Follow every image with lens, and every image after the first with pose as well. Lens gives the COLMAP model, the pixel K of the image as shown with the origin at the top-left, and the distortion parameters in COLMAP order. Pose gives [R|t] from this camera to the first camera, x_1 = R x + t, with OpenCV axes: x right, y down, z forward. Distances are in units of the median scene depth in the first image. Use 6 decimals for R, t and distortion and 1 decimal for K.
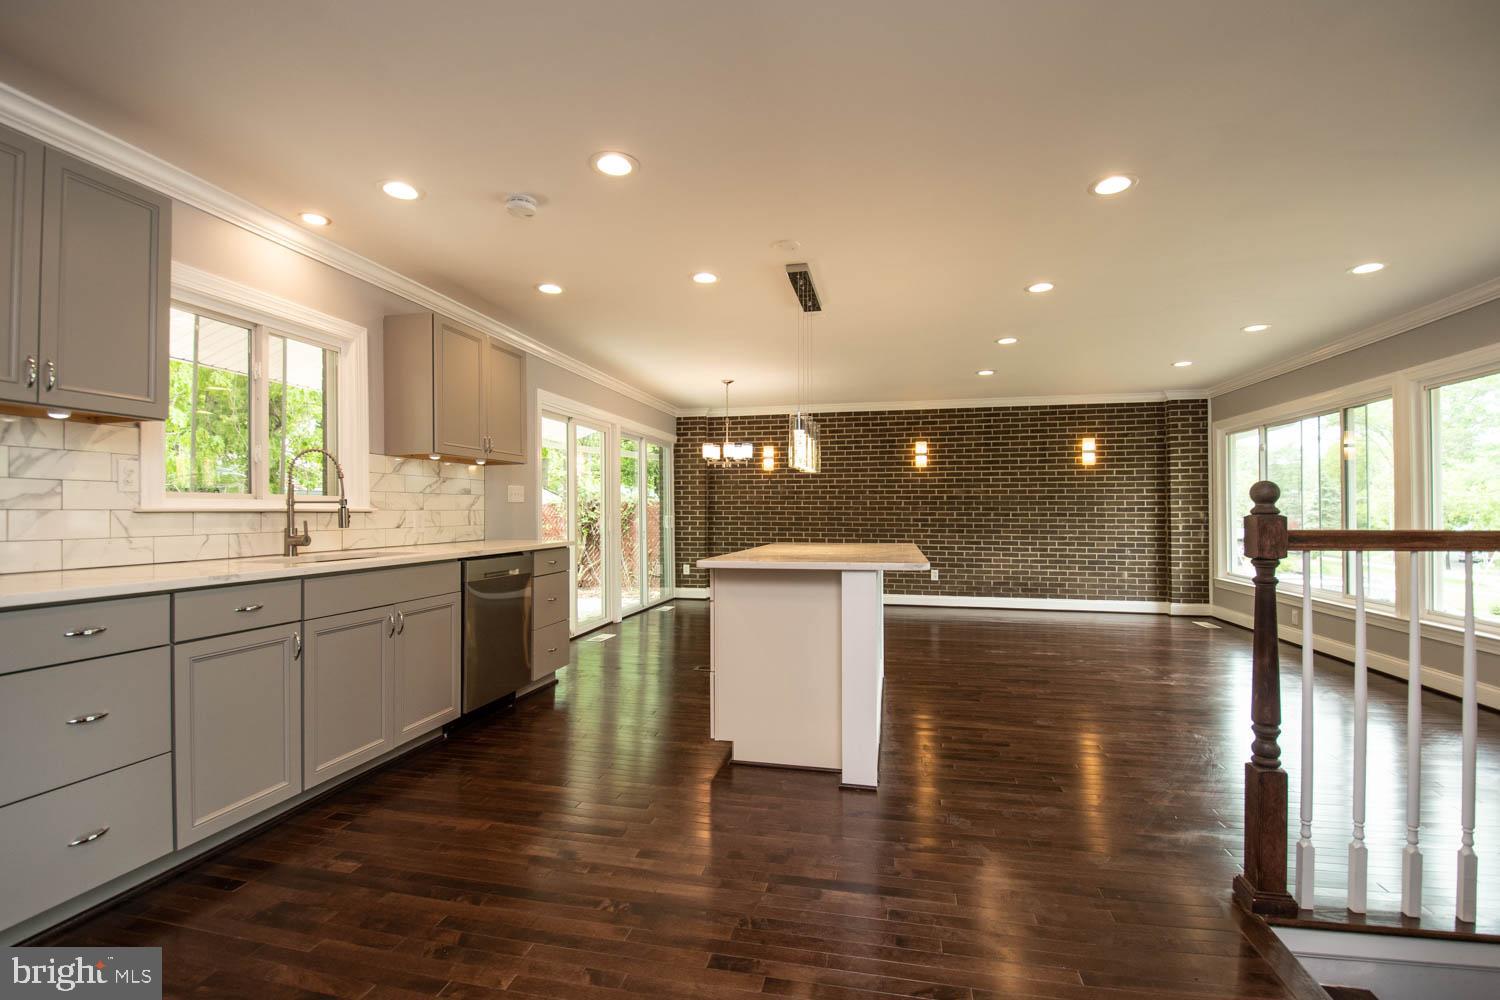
lens RADIAL K [[677.2, 0, 748.6], [0, 677.2, 505.5], [0, 0, 1]] dist [0.025233, -0.024824]
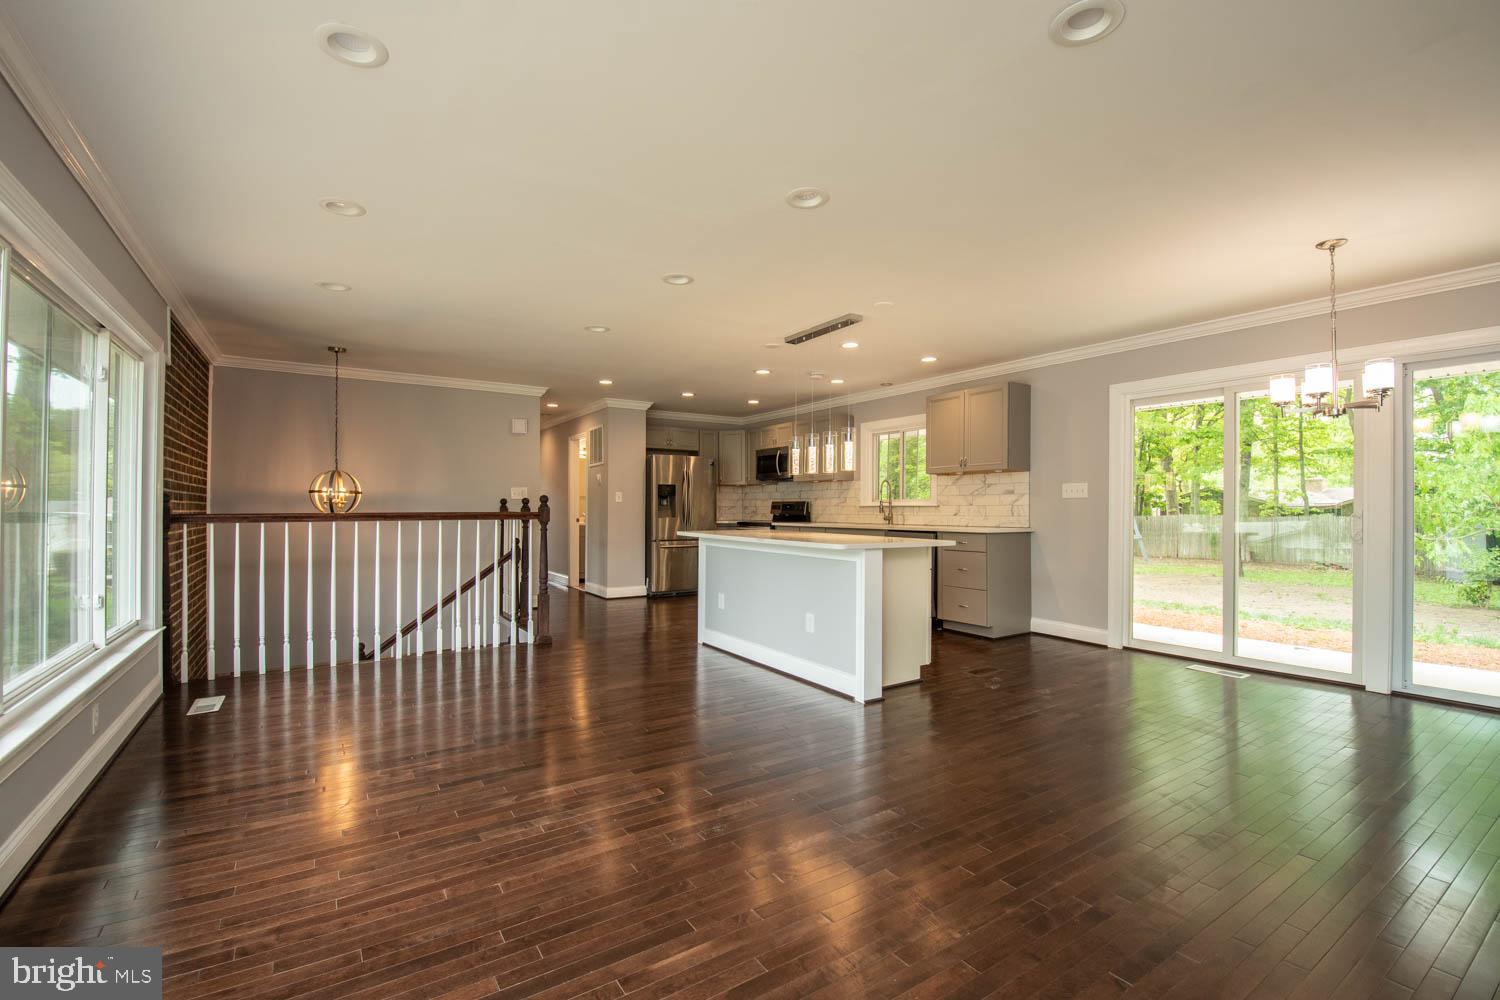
lens RADIAL K [[655.4, 0, 743.9], [0, 655.4, 507.2], [0, 0, 1]] dist [0.016325, -0.023034]
pose [[-0.709152, 0.000008, -0.705056, 0.513143], [0.006535, 0.999957, -0.006561, 0.008931], [0.705026, -0.009260, -0.709121, 0.866635]]
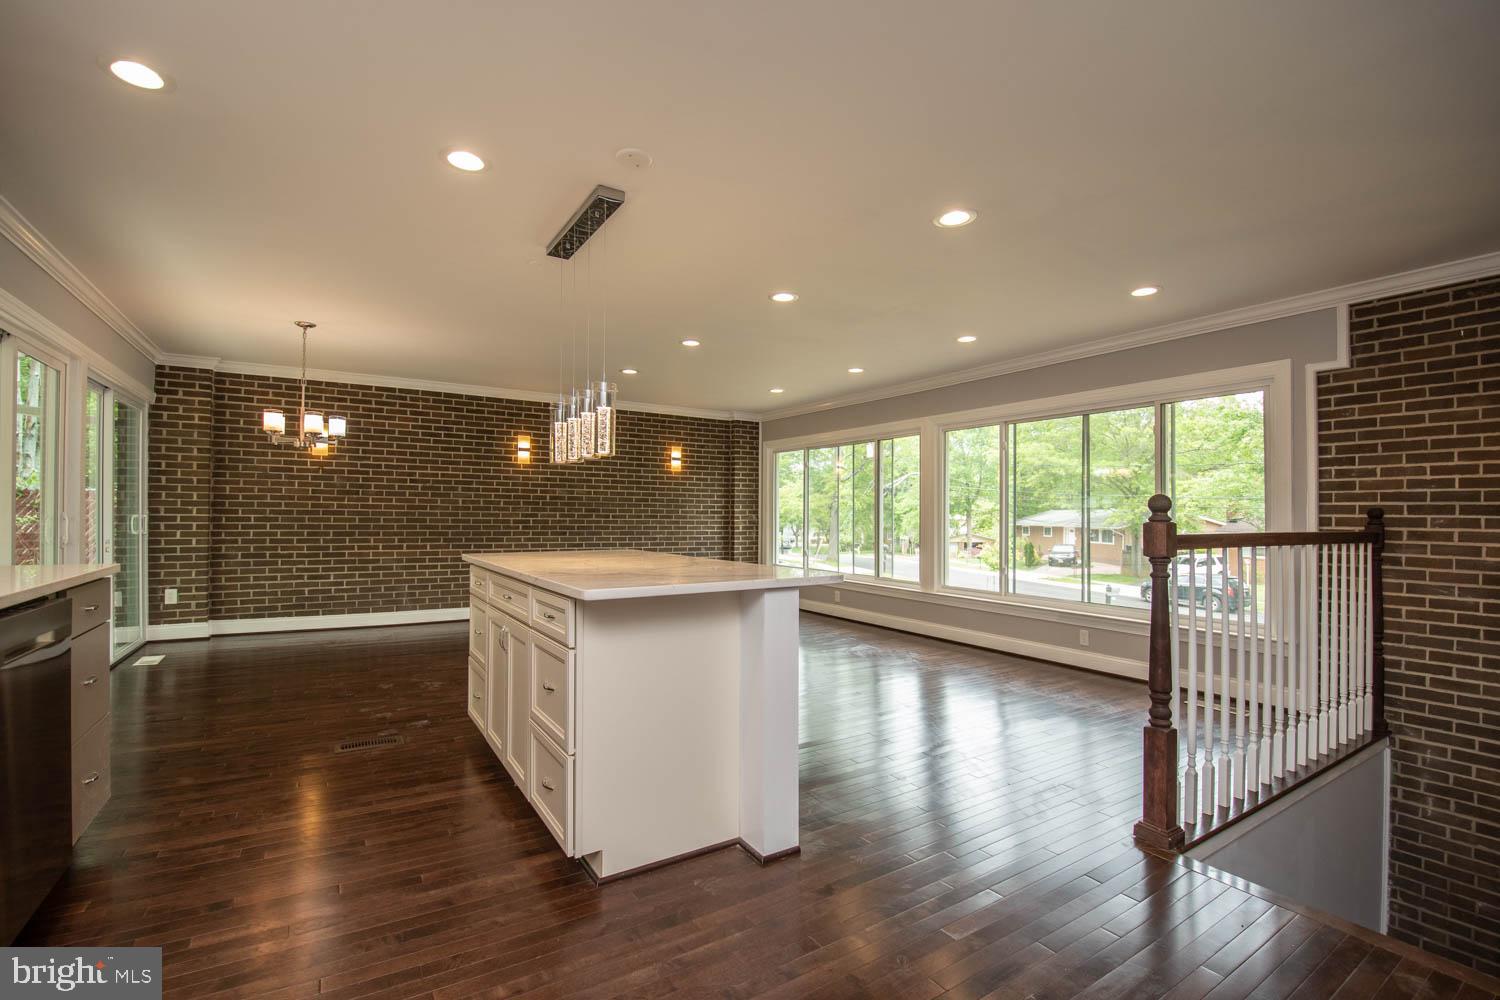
lens RADIAL K [[655.4, 0, 743.9], [0, 655.4, 507.2], [0, 0, 1]] dist [0.016325, -0.023034]
pose [[0.716775, 0.014996, 0.697144, -0.148964], [-0.016499, 0.999854, -0.004545, 0.001003], [-0.697110, -0.008245, 0.716917, 0.164506]]
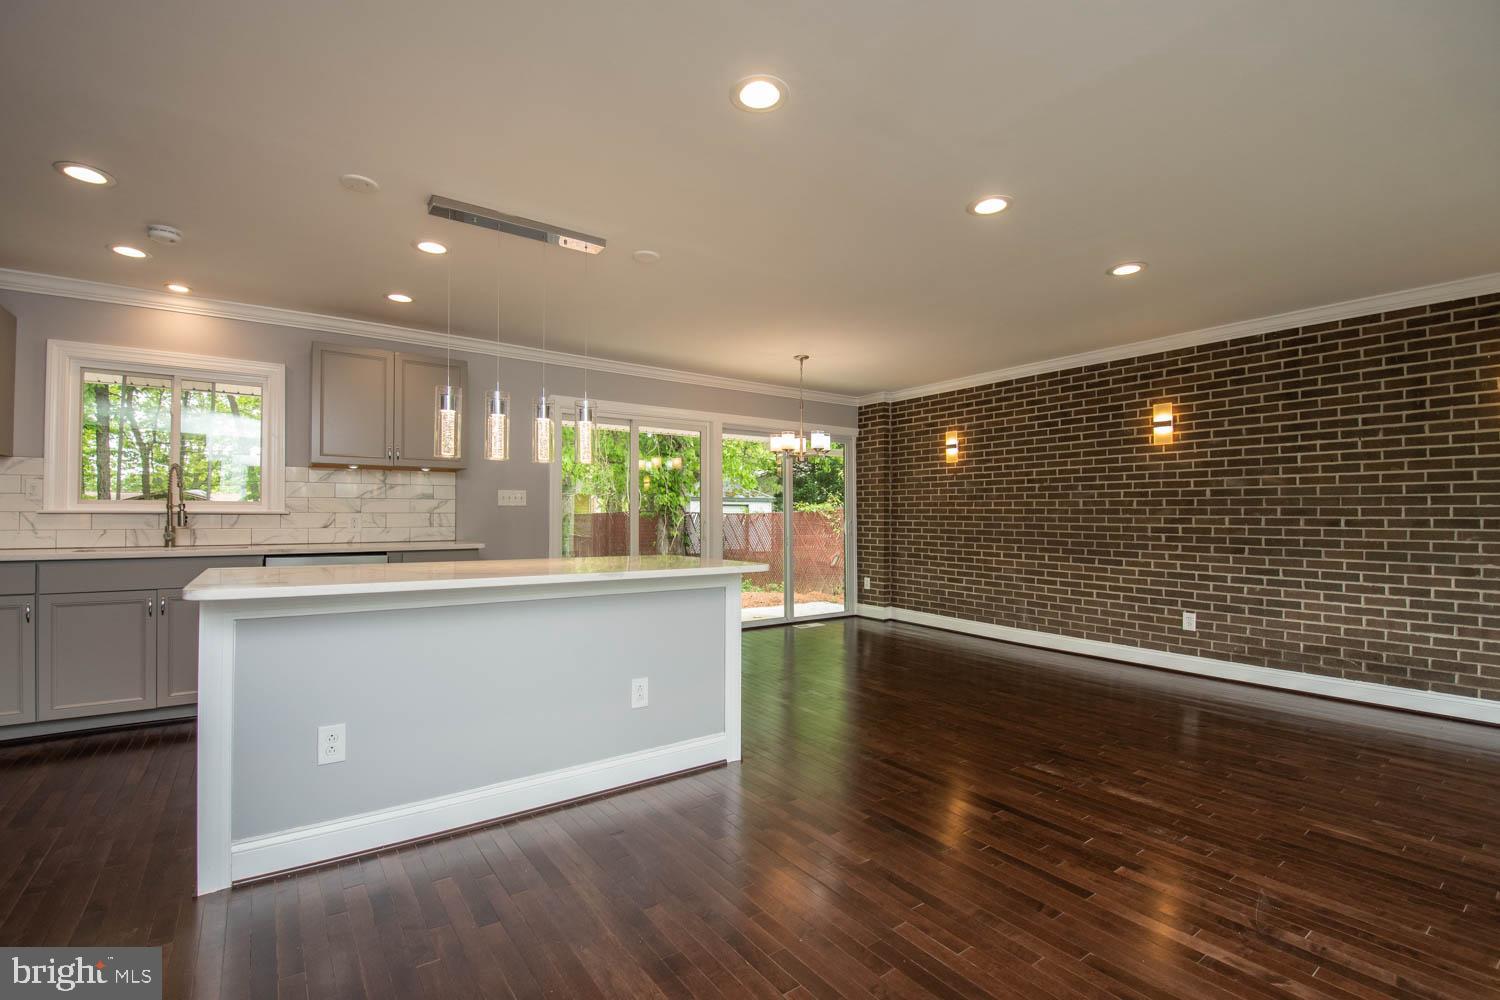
lens RADIAL K [[655.4, 0, 743.9], [0, 655.4, 507.2], [0, 0, 1]] dist [0.016325, -0.023034]
pose [[0.742580, -0.006112, -0.669729, 0.377008], [0.003188, 0.999979, -0.005592, 0.002657], [0.669749, 0.002017, 0.742584, 0.303175]]
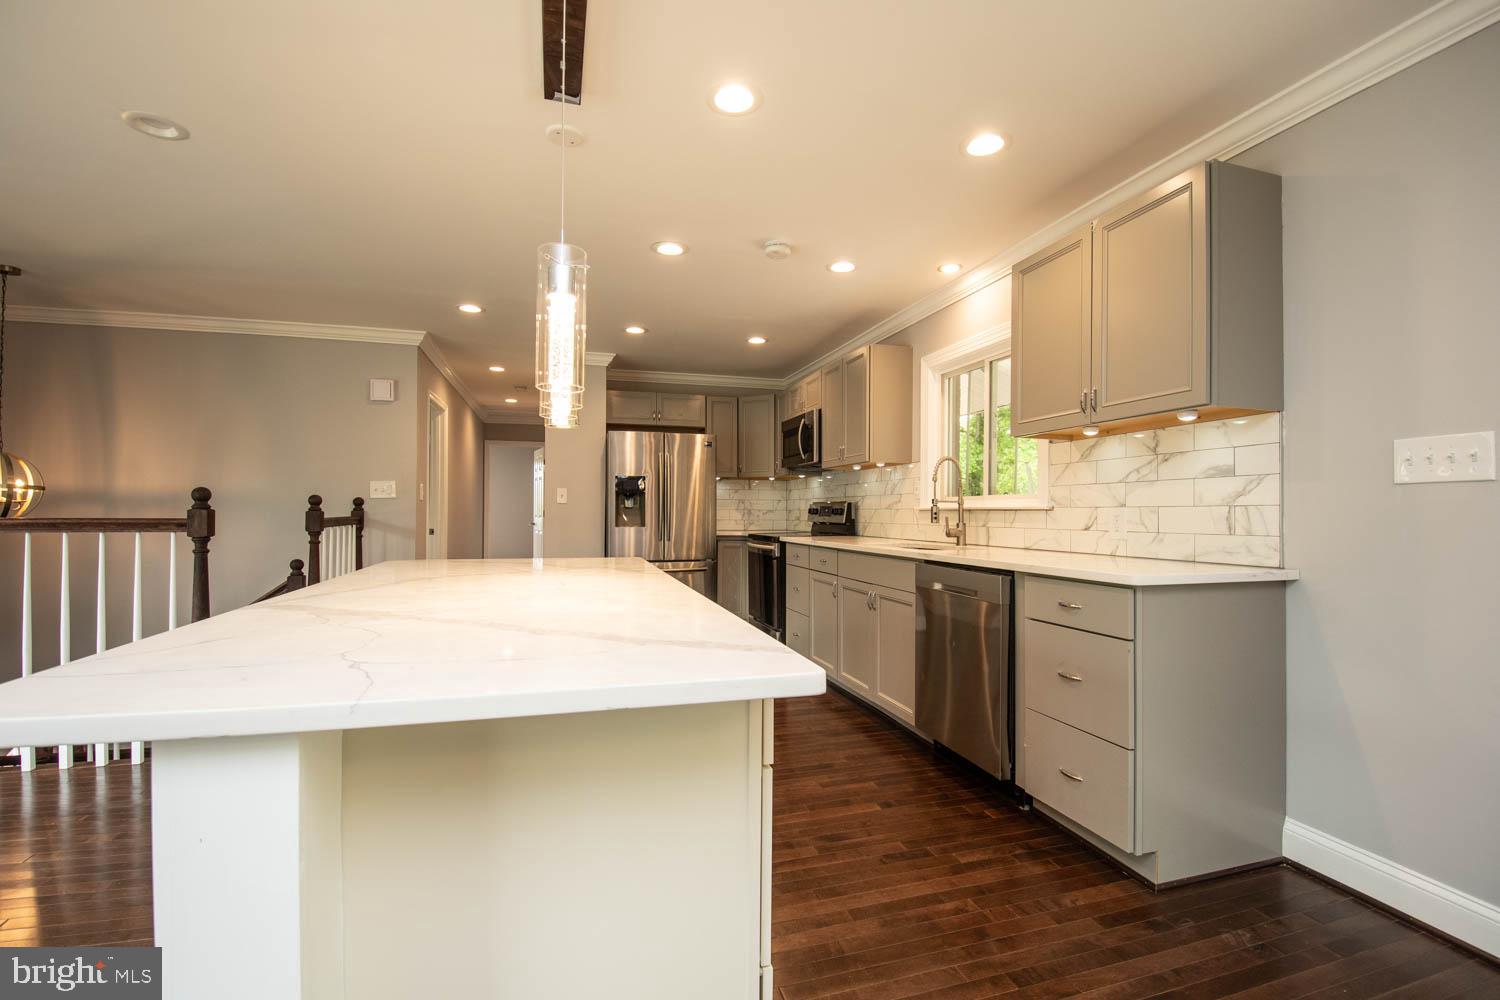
lens RADIAL K [[655.4, 0, 743.9], [0, 655.4, 507.2], [0, 0, 1]] dist [0.016325, -0.023034]
pose [[-0.883854, -0.005472, -0.467731, 0.088503], [0.002075, 0.999876, -0.015618, 0.008300], [0.467758, -0.014775, -0.883733, 0.704738]]
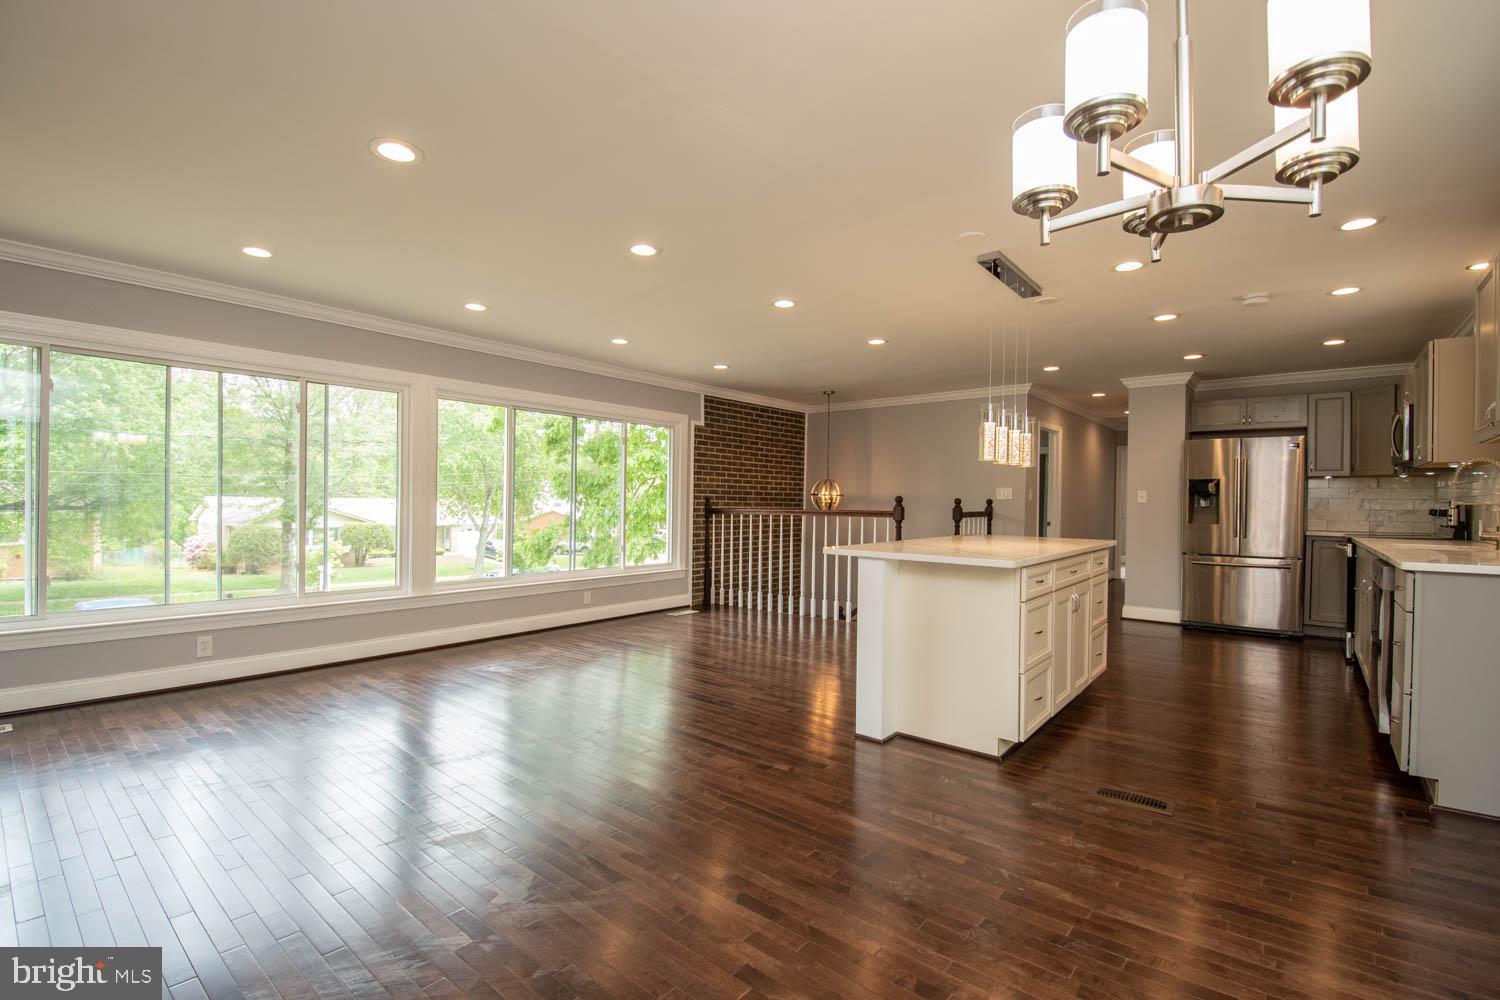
lens RADIAL K [[664.4, 0, 743.3], [0, 664.4, 510.0], [0, 0, 1]] dist [0.001433, -0.016147]
pose [[-0.882312, -0.014183, 0.470451, -0.013561], [-0.015132, 0.999884, 0.001766, 0.008232], [-0.470422, -0.005561, -0.882424, 0.987624]]
